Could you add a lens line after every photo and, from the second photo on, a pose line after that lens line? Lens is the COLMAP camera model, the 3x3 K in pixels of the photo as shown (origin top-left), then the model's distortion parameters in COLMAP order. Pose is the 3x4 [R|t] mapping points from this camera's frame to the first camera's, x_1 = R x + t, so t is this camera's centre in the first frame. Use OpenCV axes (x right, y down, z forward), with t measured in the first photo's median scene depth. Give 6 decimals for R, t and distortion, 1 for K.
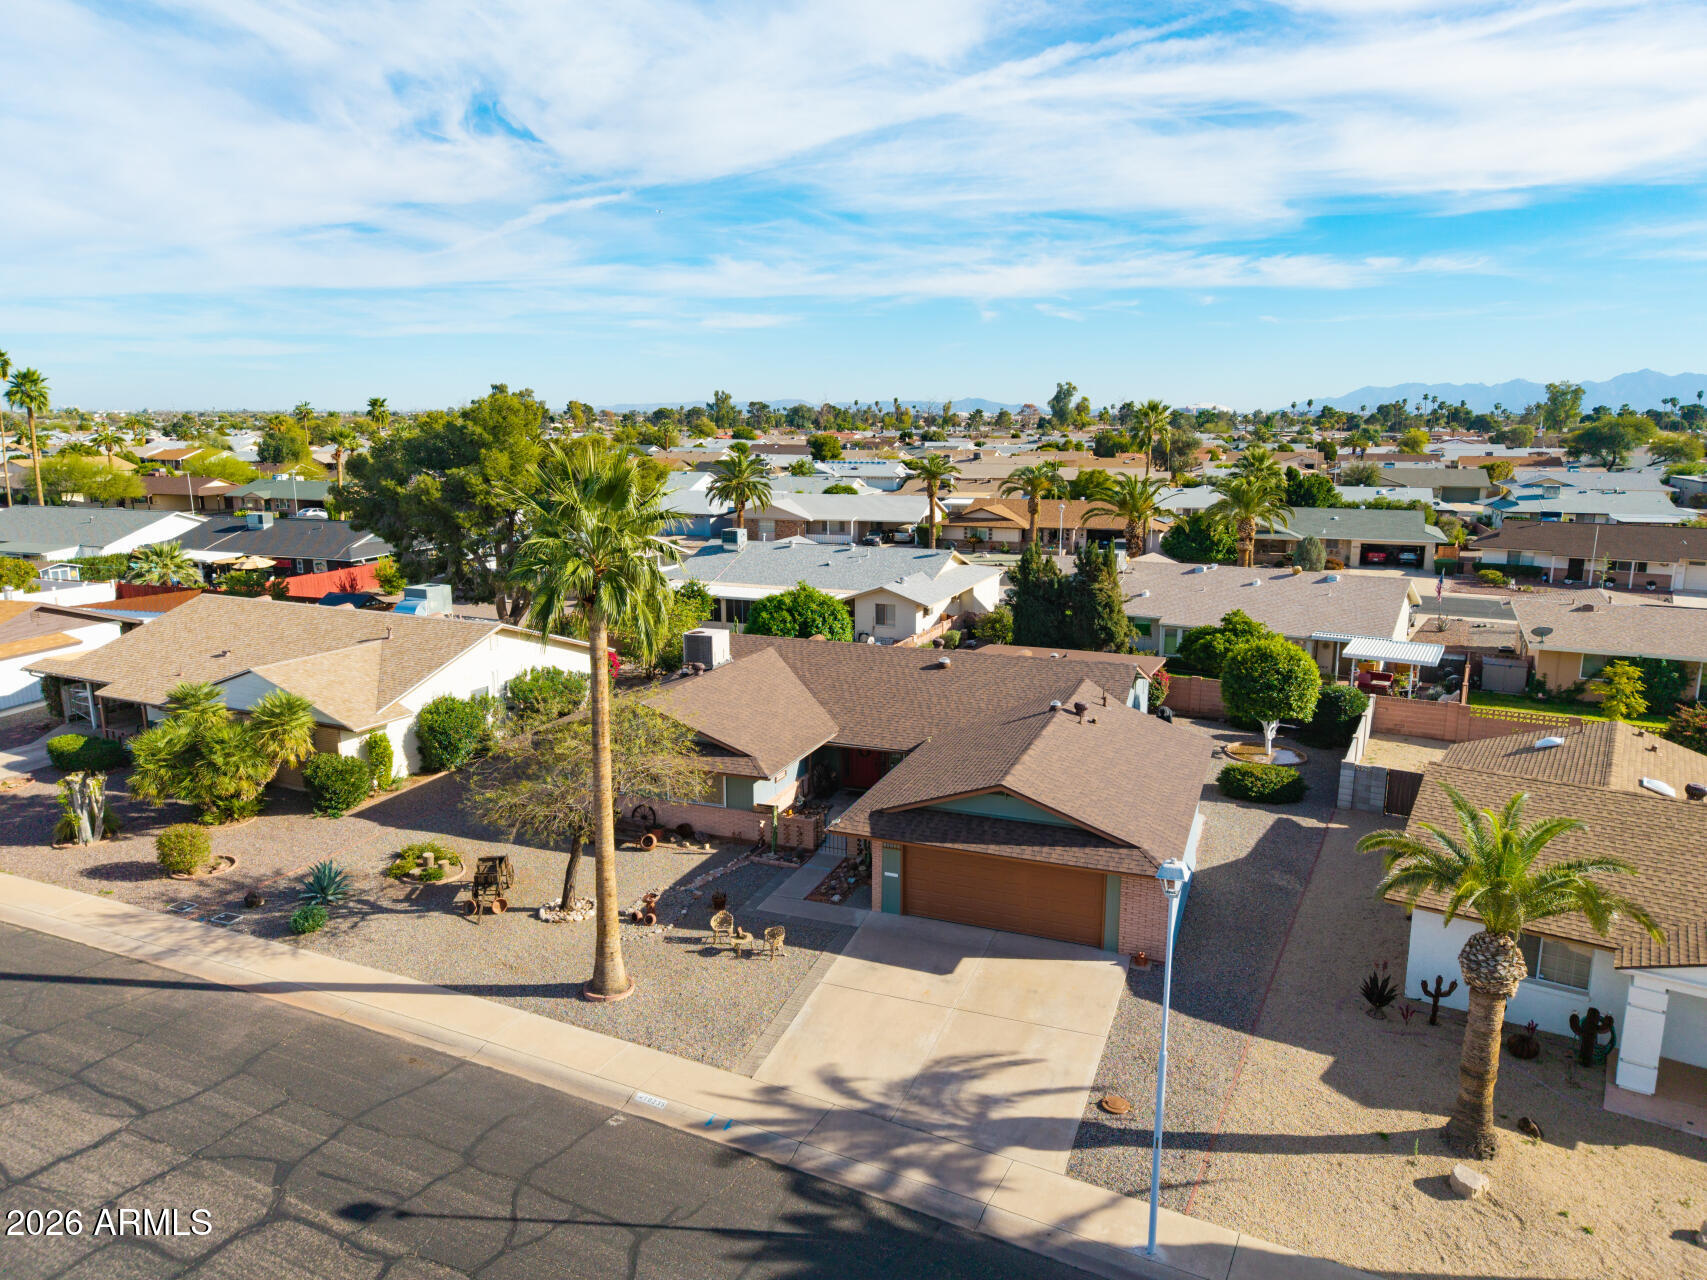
lens RADIAL K [[1143.7, 0, 838.6], [0, 1143.7, 625.9], [0, 0, 1]] dist [0.022764, -0.018607]
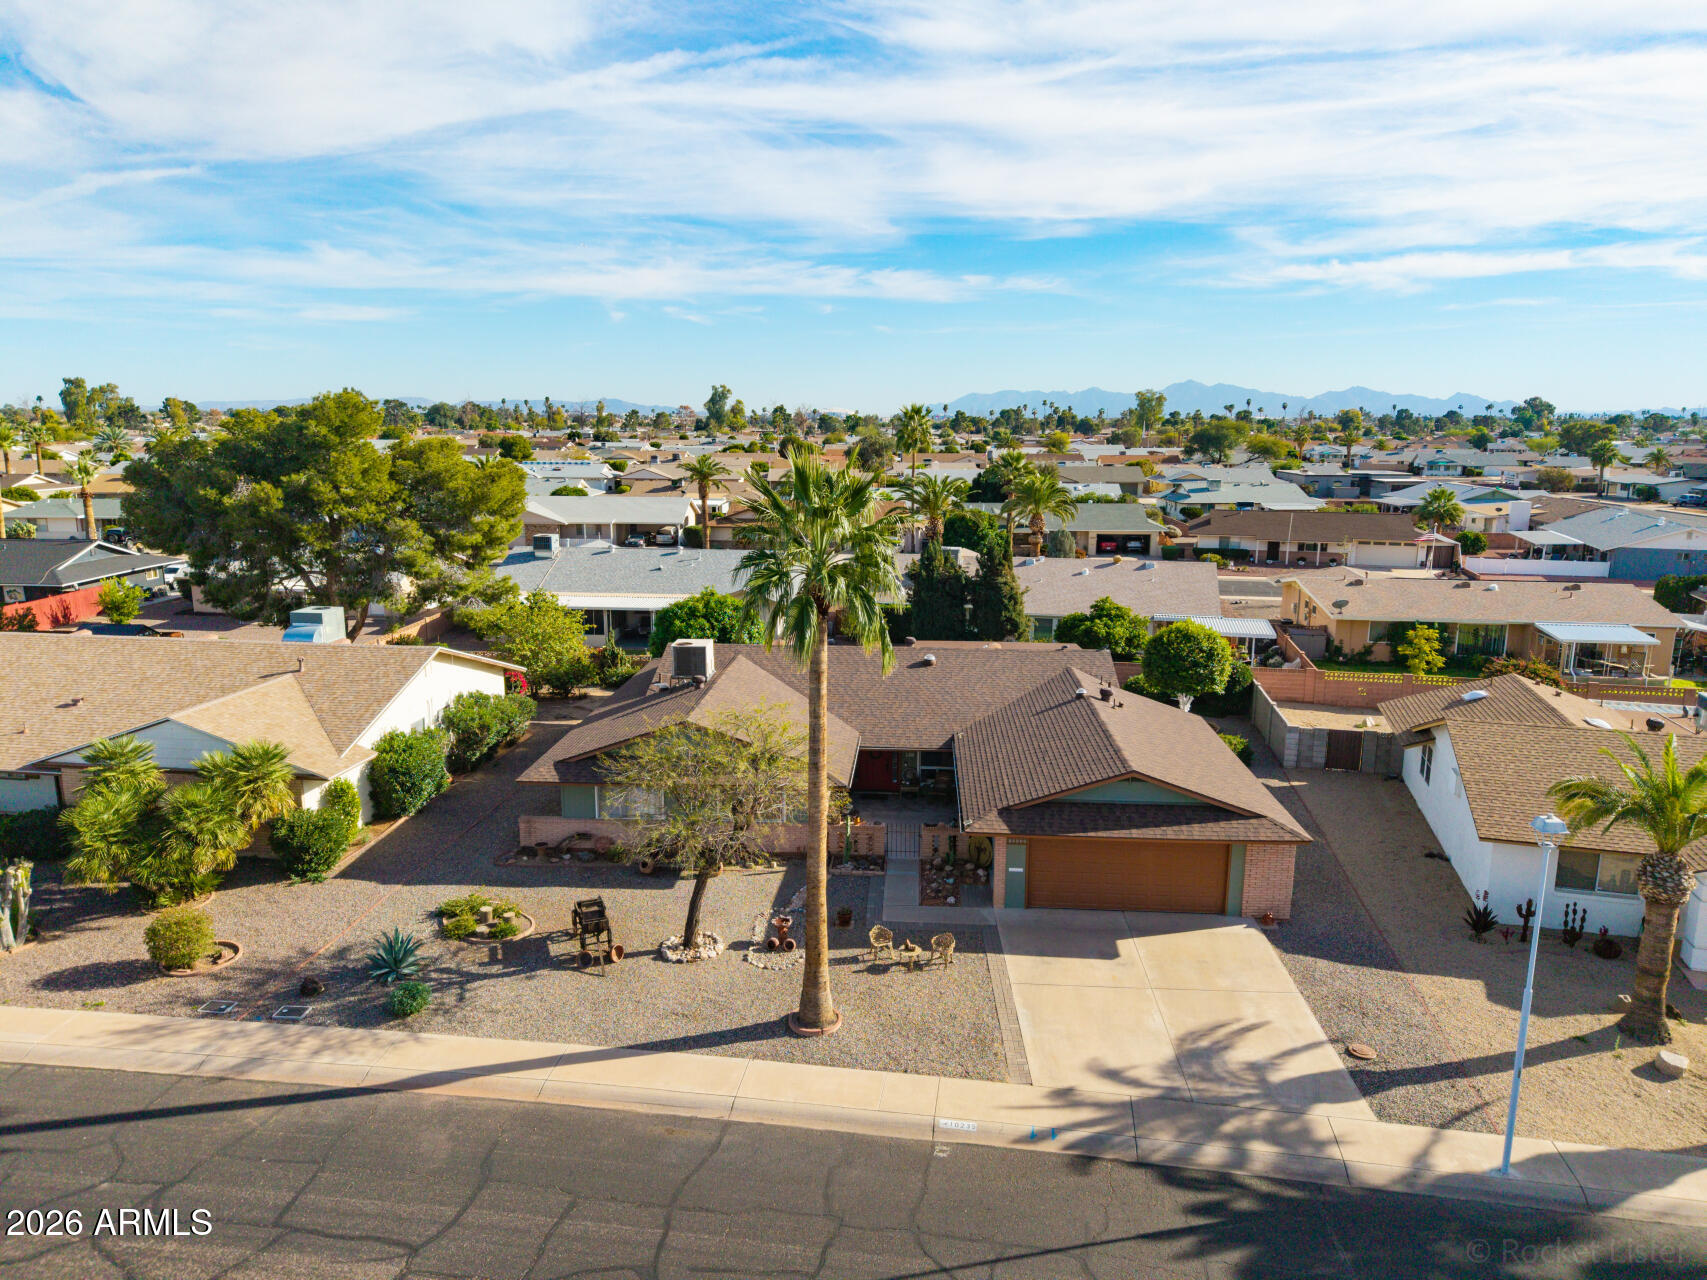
lens RADIAL K [[1143.7, 0, 840.8], [0, 1143.7, 607.6], [0, 0, 1]] dist [0.022764, -0.018607]
pose [[0.952531, -0.045974, 0.300949, -0.360276], [0.050876, 0.998669, -0.008467, -0.012250], [-0.300160, 0.023376, 0.953603, 0.067215]]
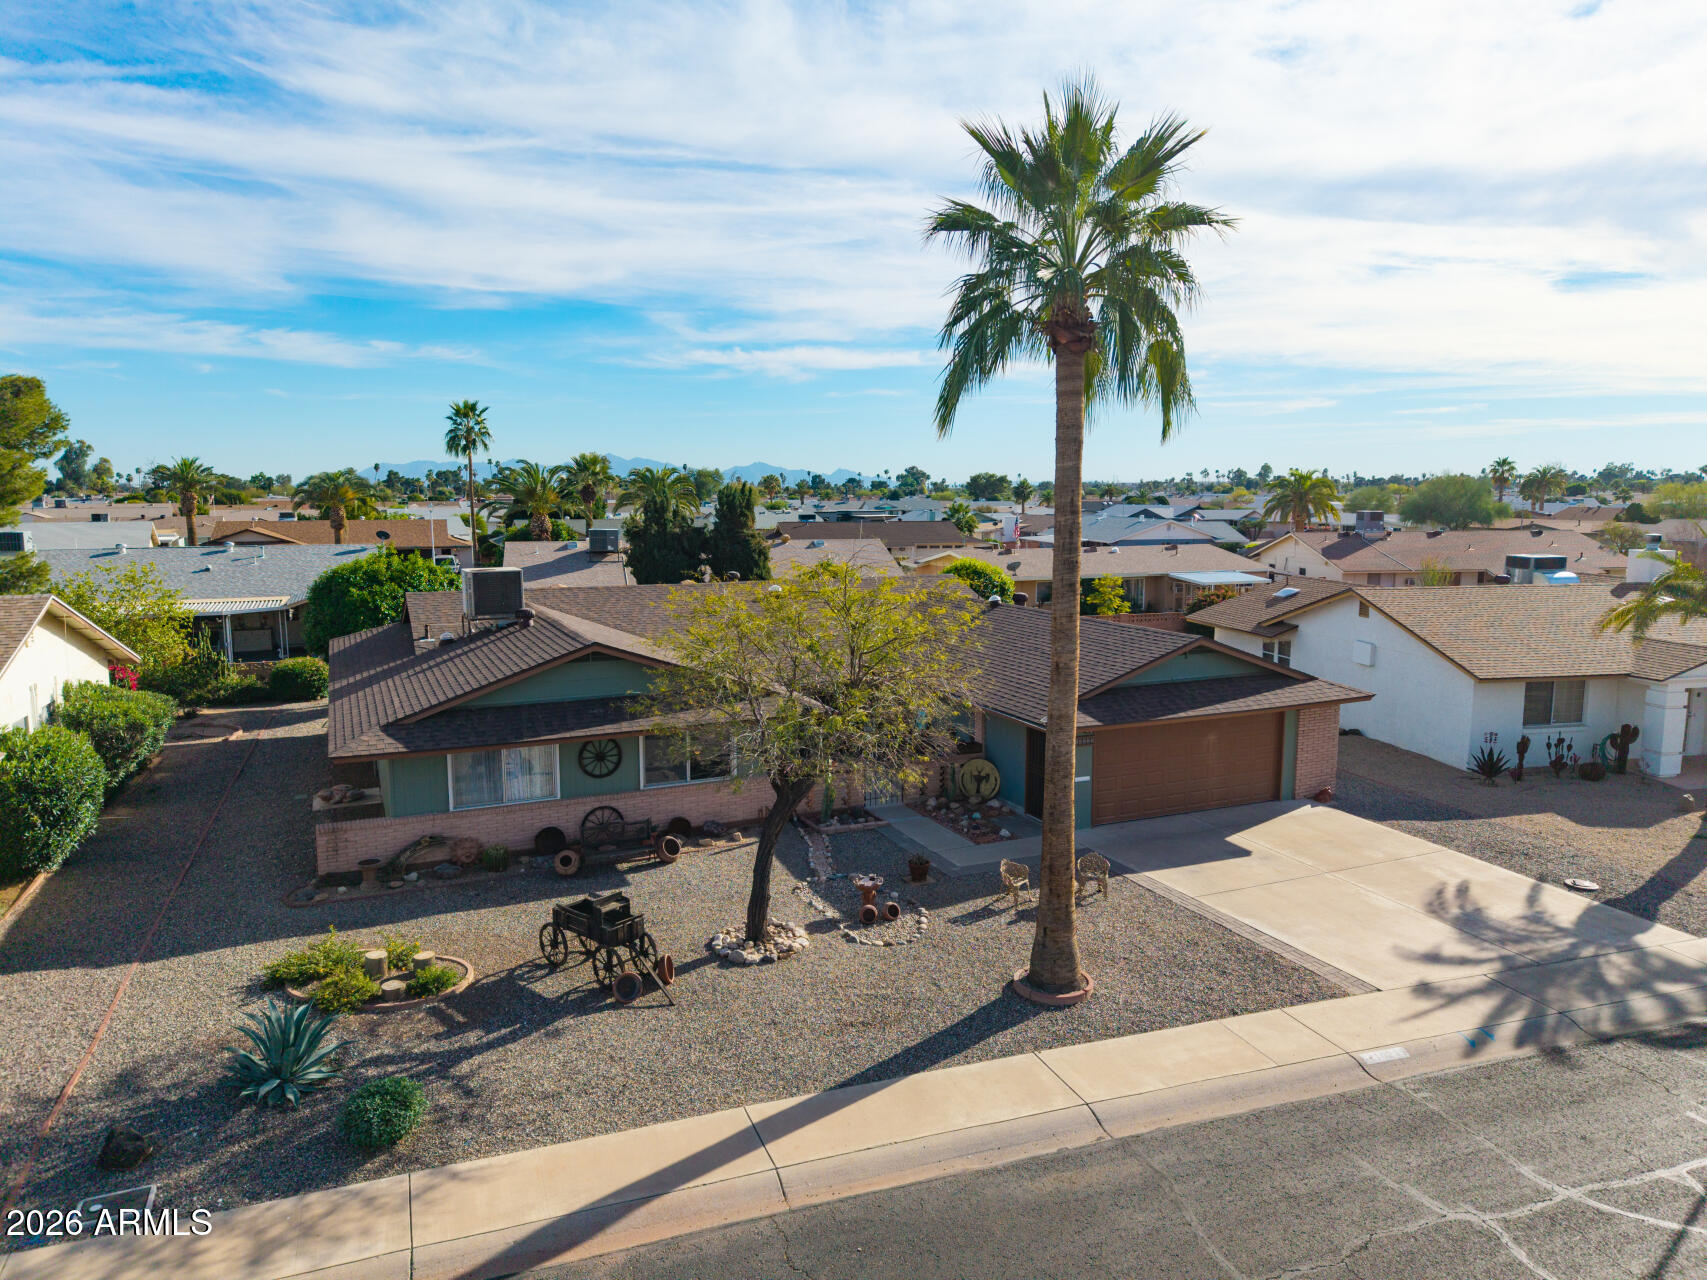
lens RADIAL K [[1143.7, 0, 843.6], [0, 1143.7, 608.2], [0, 0, 1]] dist [0.022764, -0.018607]
pose [[0.696307, -0.072441, 0.714079, -0.576889], [0.128695, 0.991371, -0.024920, 0.088881], [-0.706112, 0.109250, 0.699622, 0.494453]]
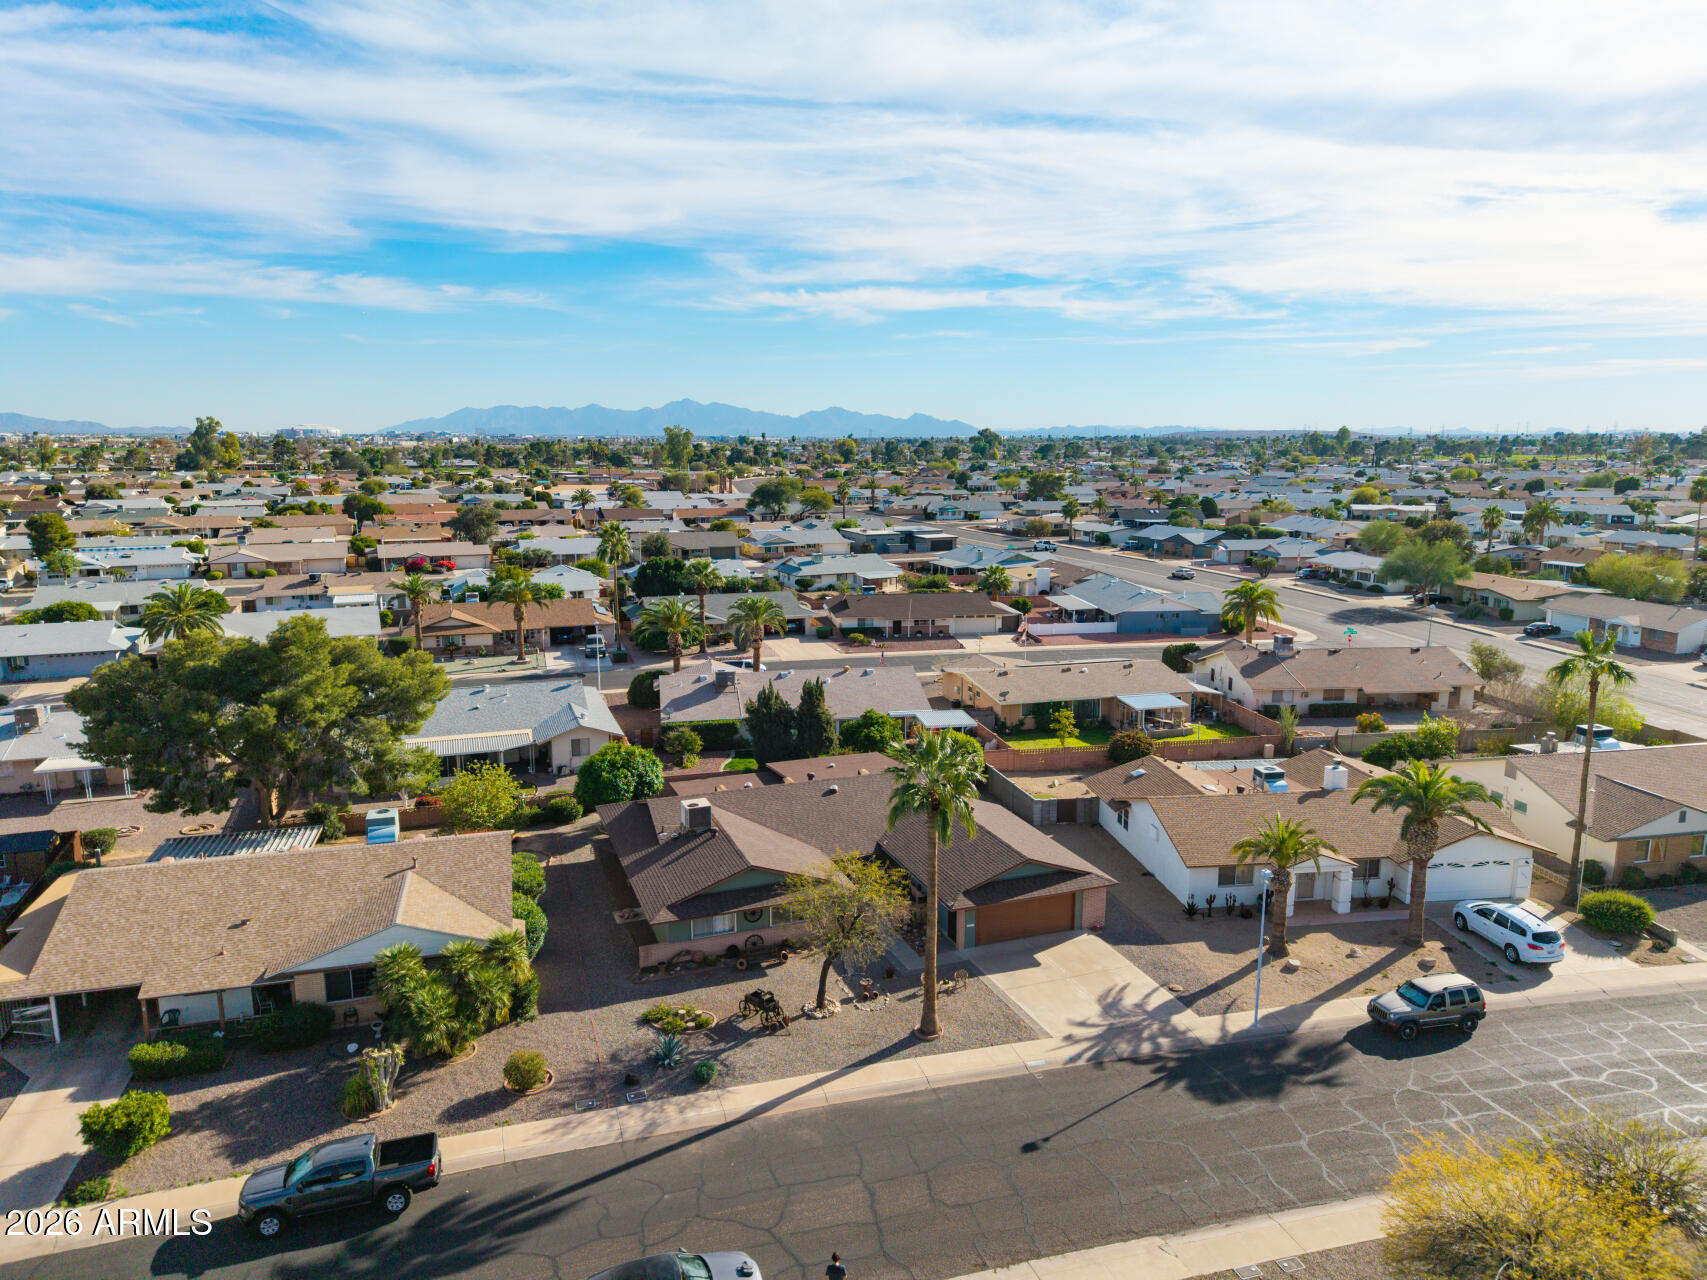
lens RADIAL K [[1143.7, 0, 829.1], [0, 1143.7, 599.5], [0, 0, 1]] dist [0.022764, -0.018607]
pose [[0.750475, -0.097696, 0.653638, -1.104064], [0.124800, 0.992169, 0.005005, -0.284853], [-0.649008, 0.077818, 0.756791, -0.206287]]
